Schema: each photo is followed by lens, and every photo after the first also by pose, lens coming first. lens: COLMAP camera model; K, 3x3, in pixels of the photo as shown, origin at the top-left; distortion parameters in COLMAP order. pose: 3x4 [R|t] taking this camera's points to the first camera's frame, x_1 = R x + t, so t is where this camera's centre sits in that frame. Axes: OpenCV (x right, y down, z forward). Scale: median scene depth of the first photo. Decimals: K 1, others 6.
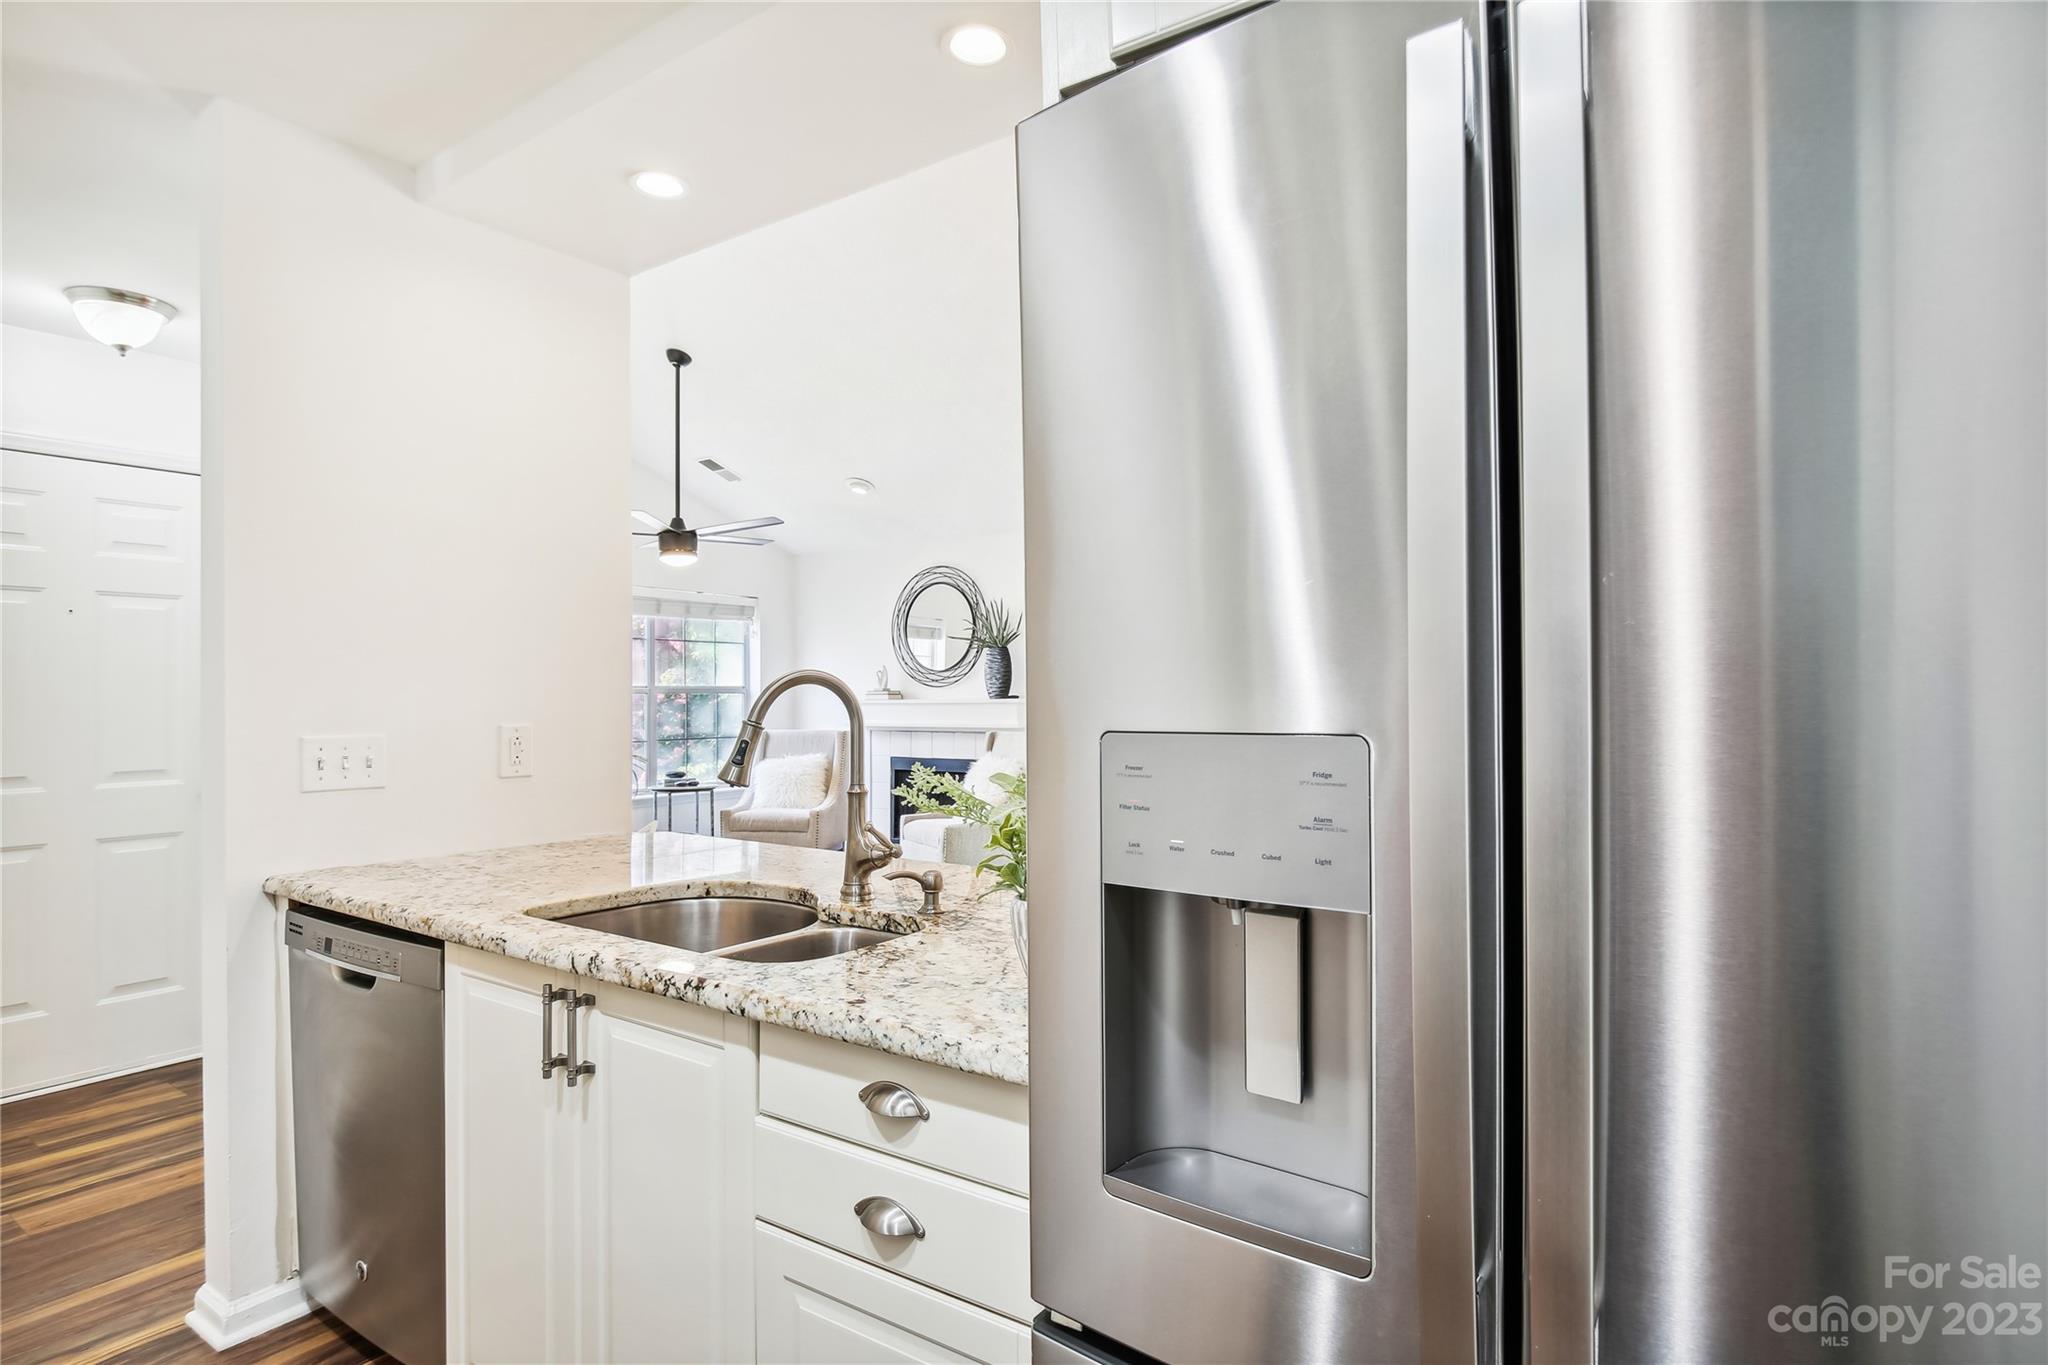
lens RADIAL K [[1039.1, 0, 1025.5], [0, 1039.1, 698.0], [0, 0, 1]] dist [-0.024739, 0.006296]
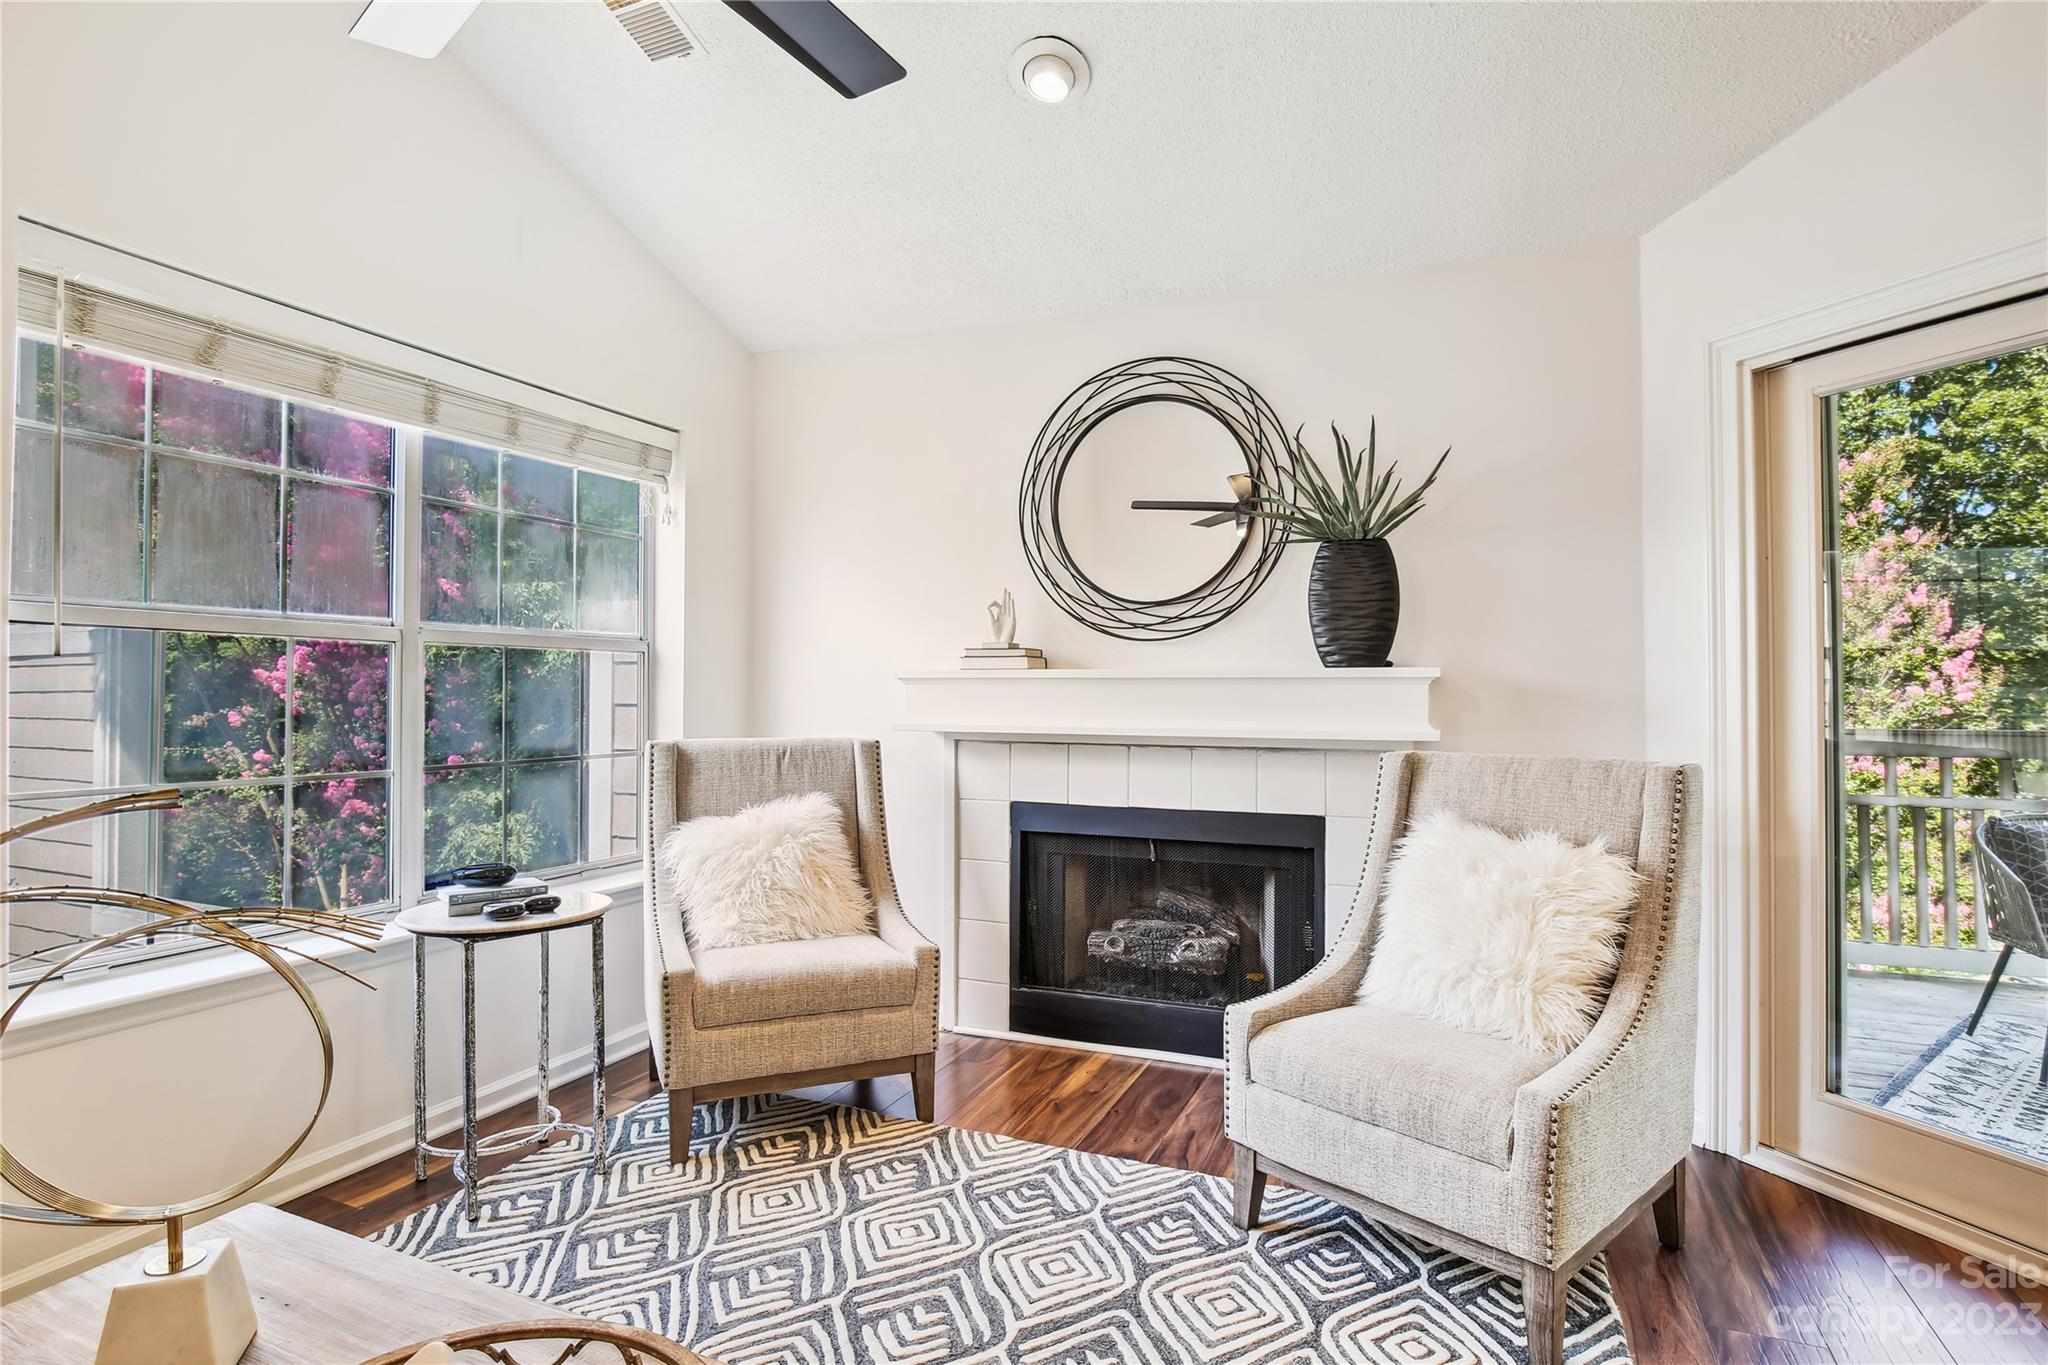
lens RADIAL K [[1039.1, 0, 1040.1], [0, 1039.1, 685.3], [0, 0, 1]] dist [-0.024739, 0.006296]
pose [[0.979916, 0.006054, 0.199319, -0.217570], [-0.005841, 0.999982, -0.001657, 0.009066], [-0.199325, 0.000460, 0.979933, 0.605324]]
